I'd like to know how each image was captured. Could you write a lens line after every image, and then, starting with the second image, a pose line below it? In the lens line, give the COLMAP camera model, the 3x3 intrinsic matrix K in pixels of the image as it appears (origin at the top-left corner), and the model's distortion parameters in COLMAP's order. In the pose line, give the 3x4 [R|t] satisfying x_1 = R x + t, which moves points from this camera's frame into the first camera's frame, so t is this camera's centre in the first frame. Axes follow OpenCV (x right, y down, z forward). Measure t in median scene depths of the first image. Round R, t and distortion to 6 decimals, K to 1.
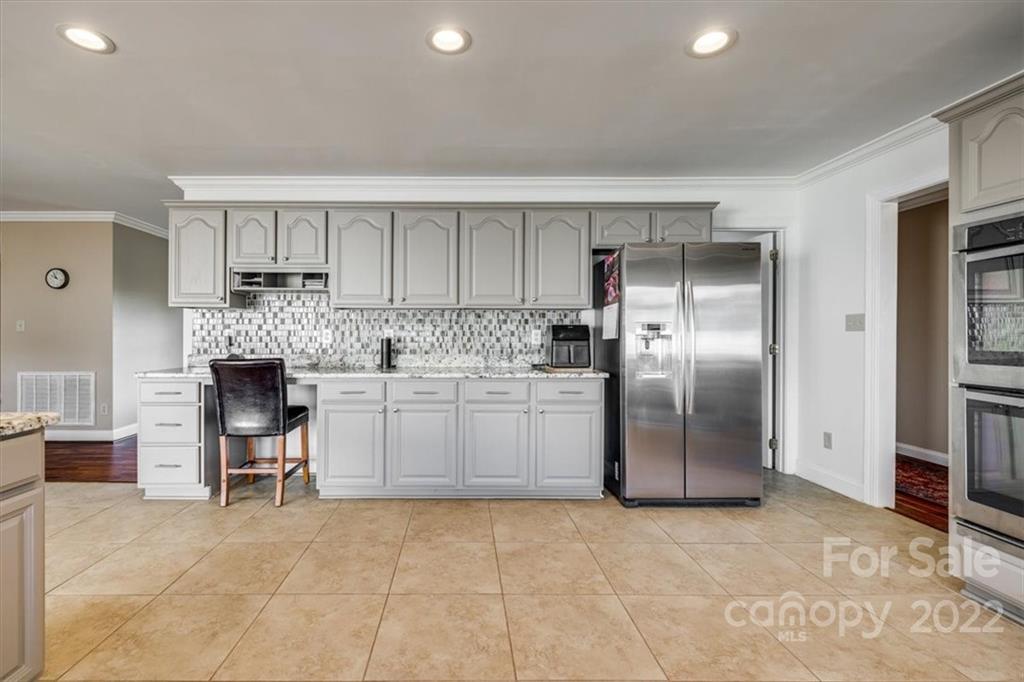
lens RADIAL K [[433.2, 0, 463.5], [0, 433.2, 347.9], [0, 0, 1]] dist [-0.001801, 0.000159]
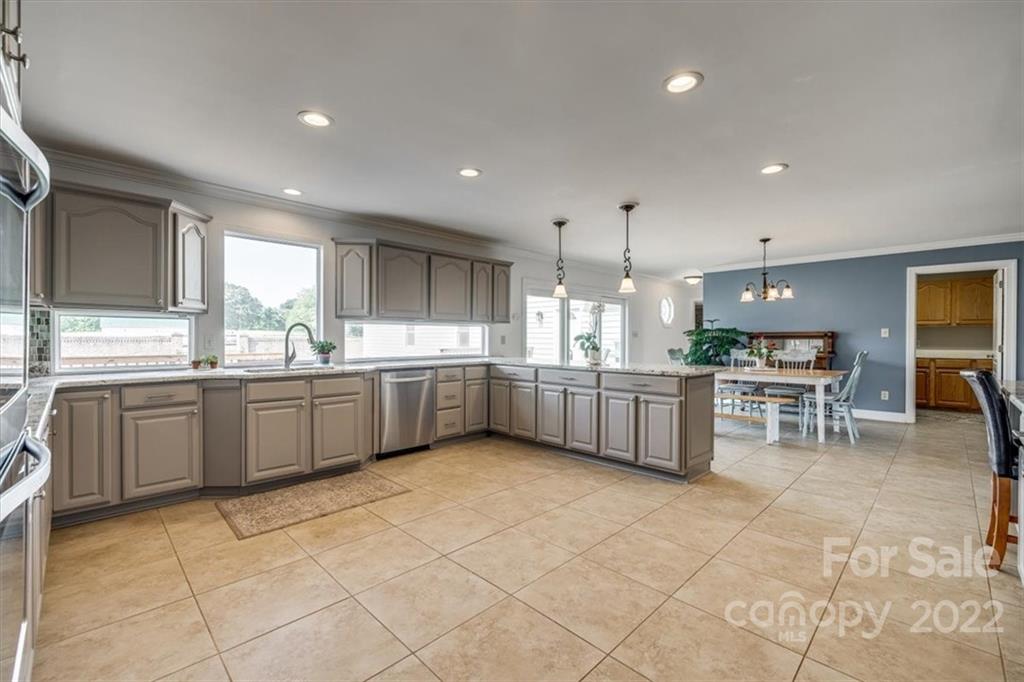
lens RADIAL K [[433.2, 0, 509.2], [0, 433.2, 335.2], [0, 0, 1]] dist [-0.001801, 0.000159]
pose [[-0.715123, -0.009191, -0.698938, 0.632984], [-0.018320, 0.999817, 0.005596, -0.022651], [0.698758, 0.016807, -0.715160, 0.859401]]
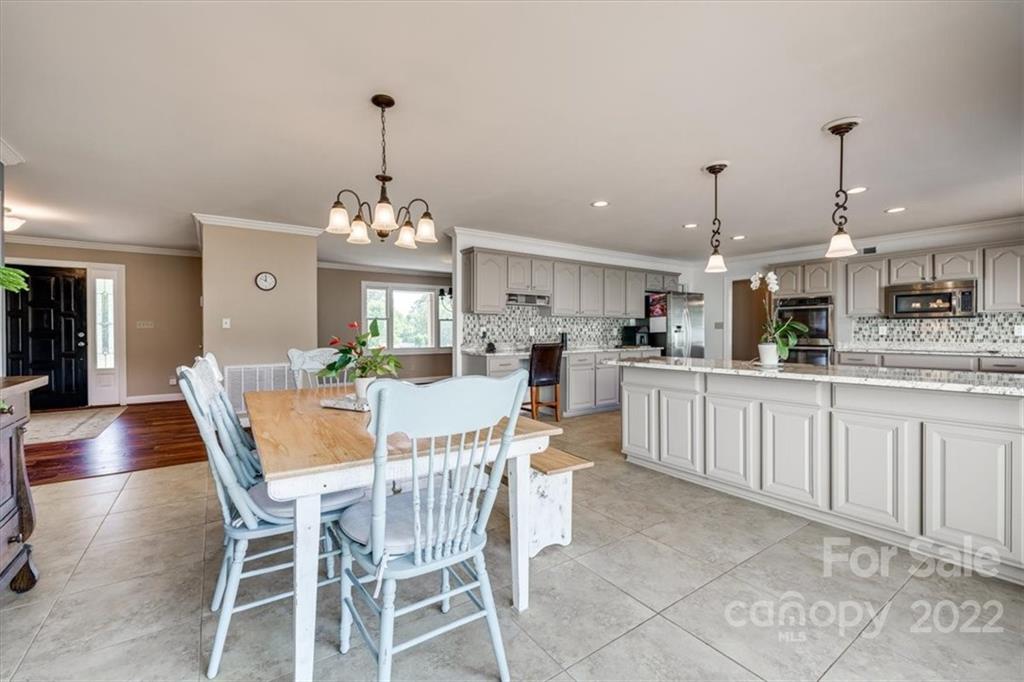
lens RADIAL K [[433.2, 0, 502.9], [0, 433.2, 339.2], [0, 0, 1]] dist [-0.001801, 0.000159]
pose [[0.830238, -0.013059, 0.557256, -1.501630], [0.017300, 0.999848, -0.002342, 0.005515], [-0.557141, 0.011585, 0.830337, -0.382861]]
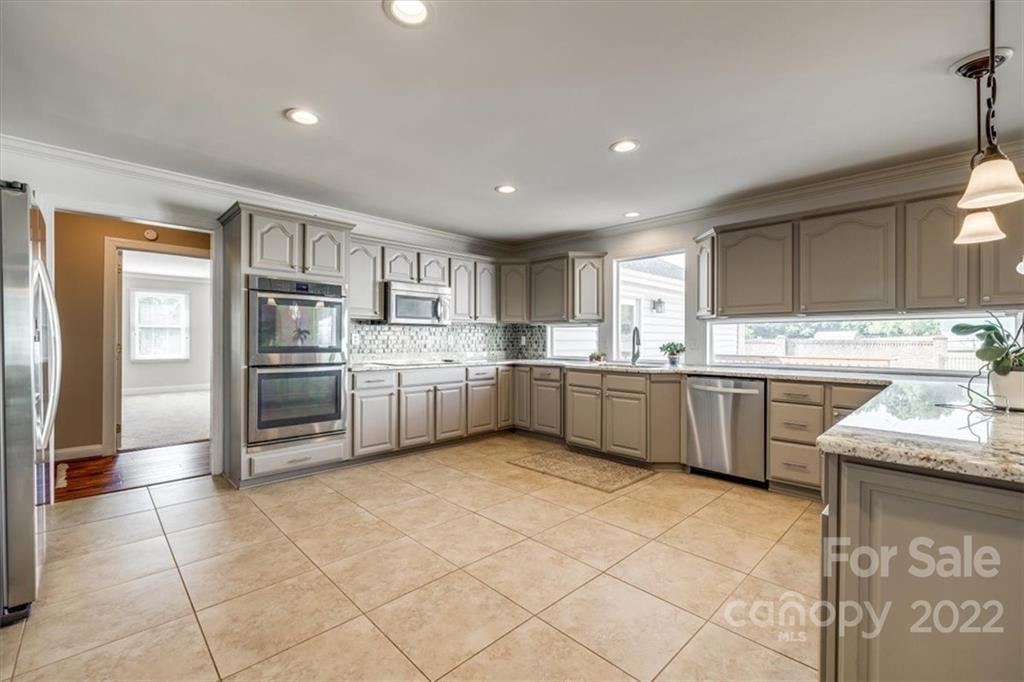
lens RADIAL K [[433.2, 0, 511.4], [0, 433.2, 341.3], [0, 0, 1]] dist [-0.001801, 0.000159]
pose [[-0.692746, -0.007886, 0.721138, -0.480158], [0.010134, 0.999735, 0.020667, -0.024634], [-0.721110, 0.021625, -0.692483, 0.836381]]
